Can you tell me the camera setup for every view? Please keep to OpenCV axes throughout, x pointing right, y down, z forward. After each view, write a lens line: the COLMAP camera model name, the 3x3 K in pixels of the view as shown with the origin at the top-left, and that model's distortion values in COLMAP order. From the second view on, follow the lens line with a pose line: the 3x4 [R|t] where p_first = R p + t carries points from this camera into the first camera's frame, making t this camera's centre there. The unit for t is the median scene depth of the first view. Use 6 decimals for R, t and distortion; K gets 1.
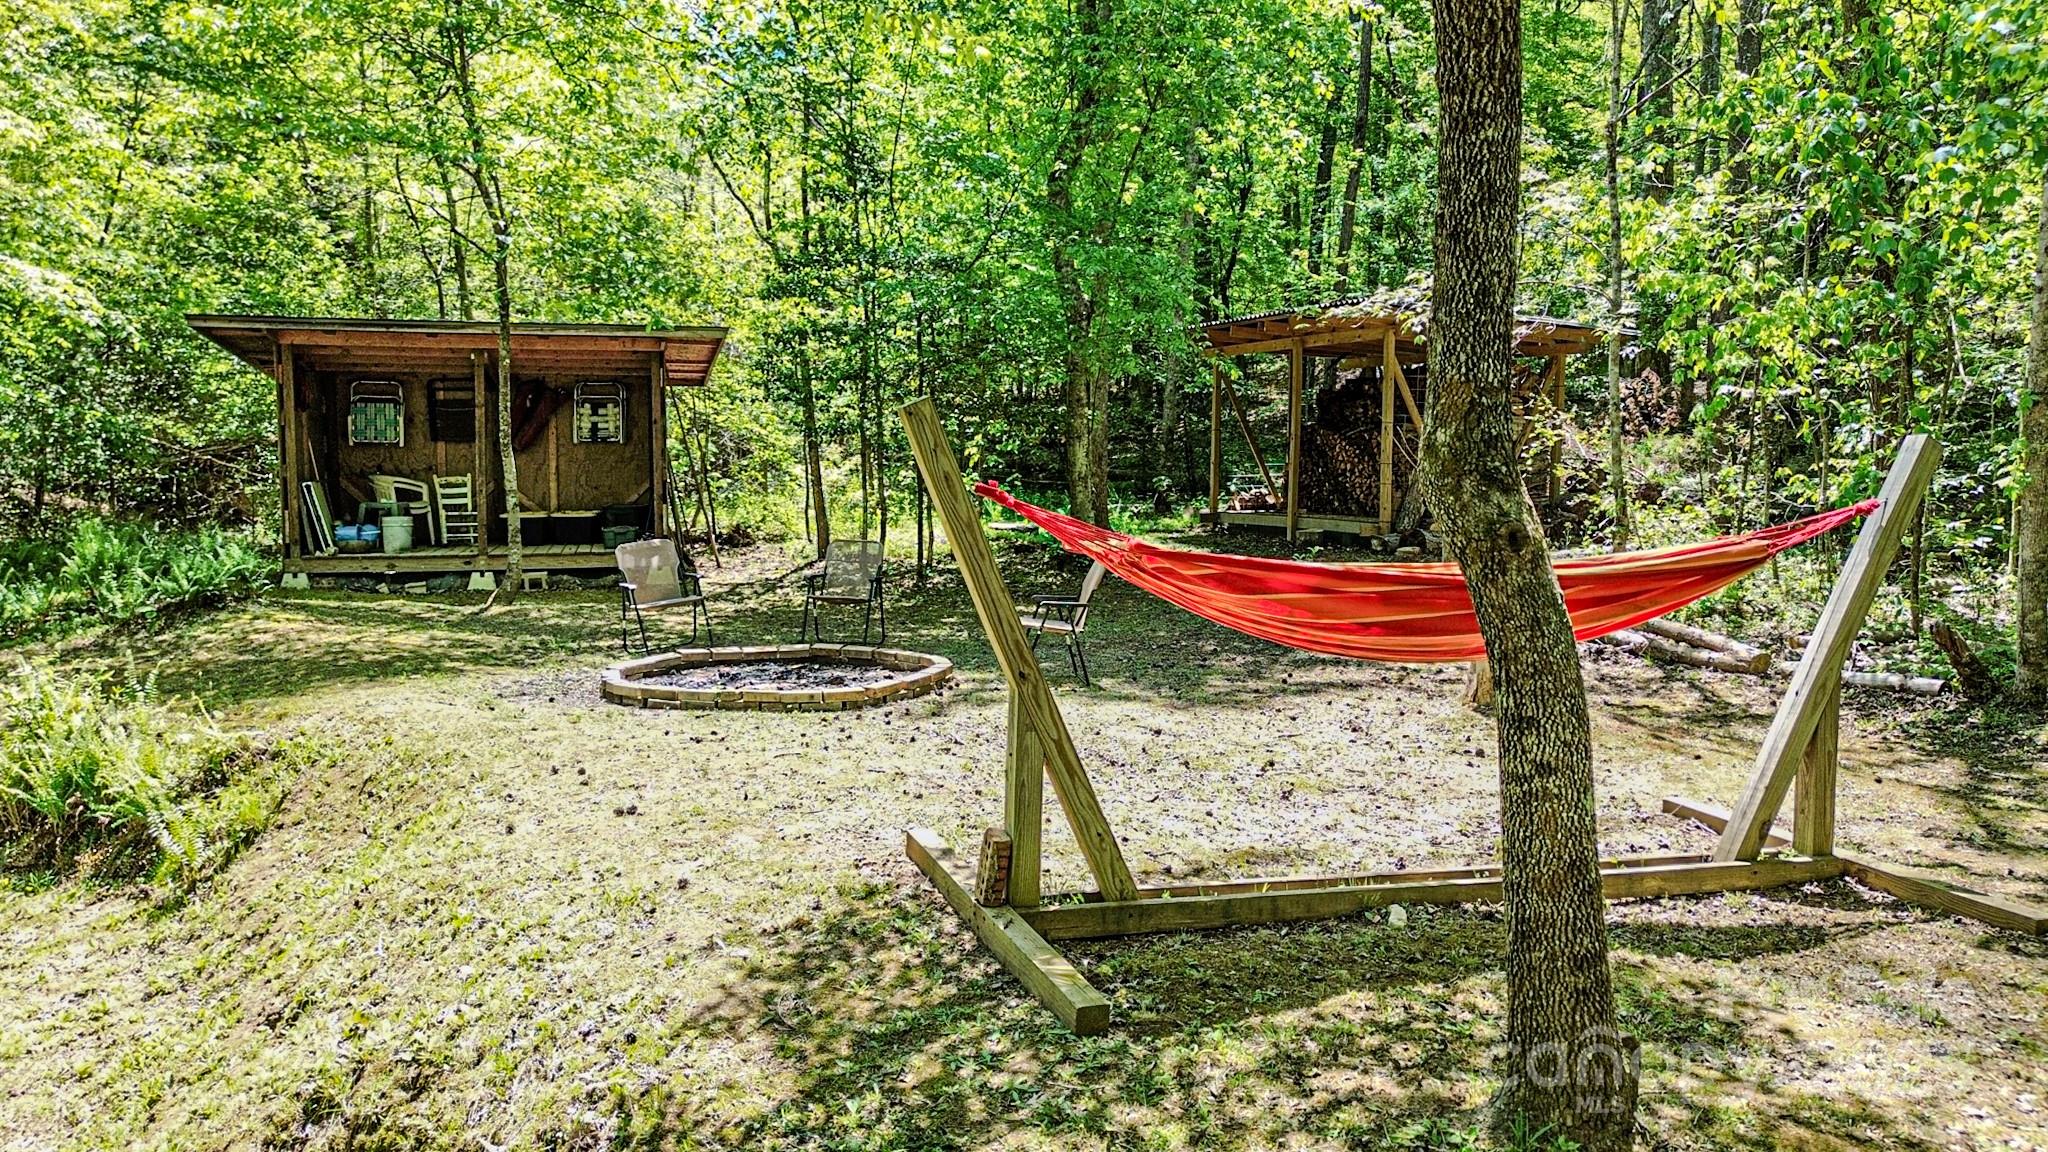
lens RADIAL K [[1480.4, 0, 1027.7], [0, 1480.4, 577.1], [0, 0, 1]] dist [0.039686, -0.026767]
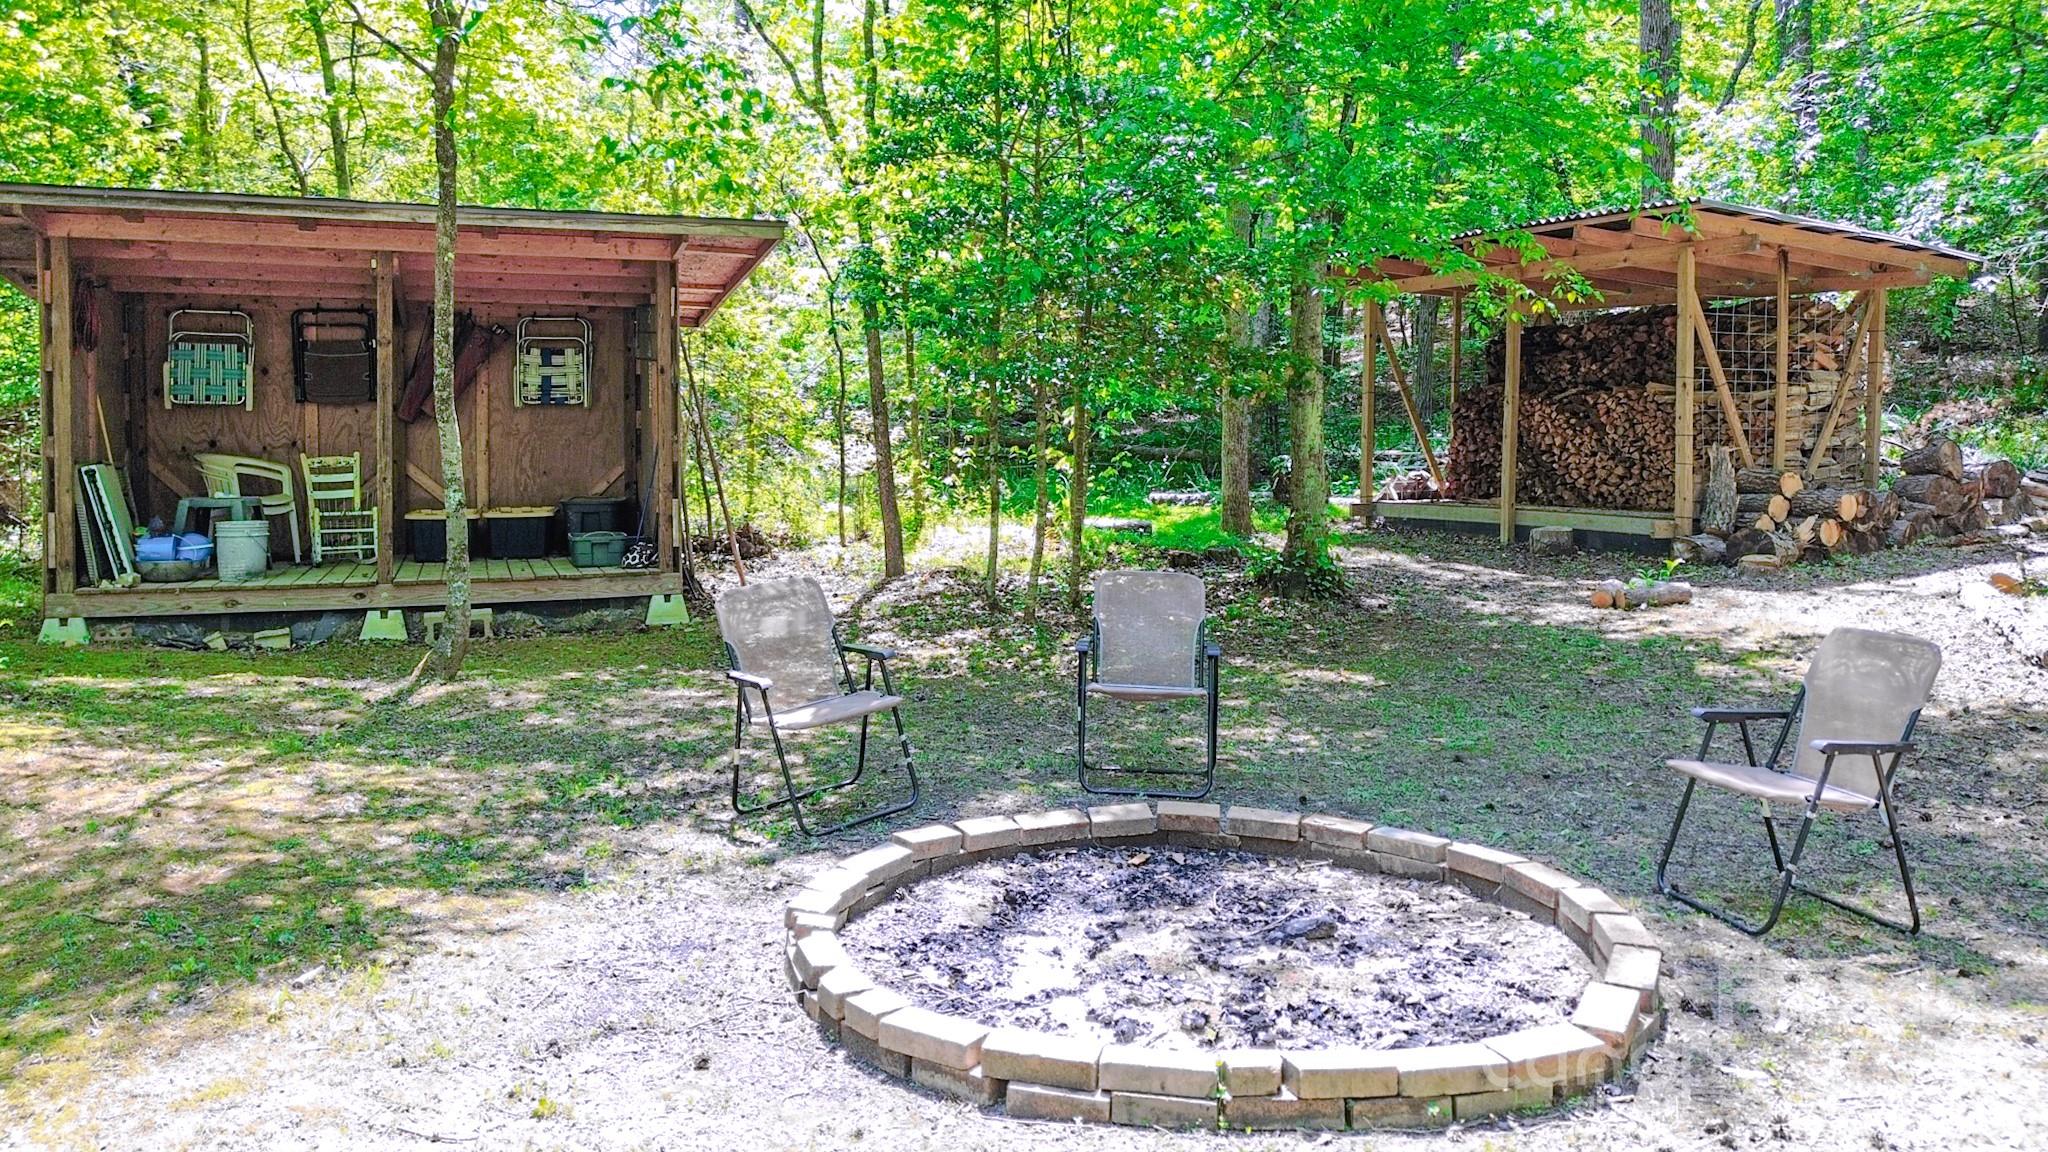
lens RADIAL K [[1480.4, 0, 1006.7], [0, 1480.4, 484.2], [0, 0, 1]] dist [0.039686, -0.026767]
pose [[0.996771, -0.003199, 0.080234, -0.155498], [0.007180, 0.998754, -0.049376, -0.022816], [-0.079976, 0.049792, 0.995552, 0.354465]]
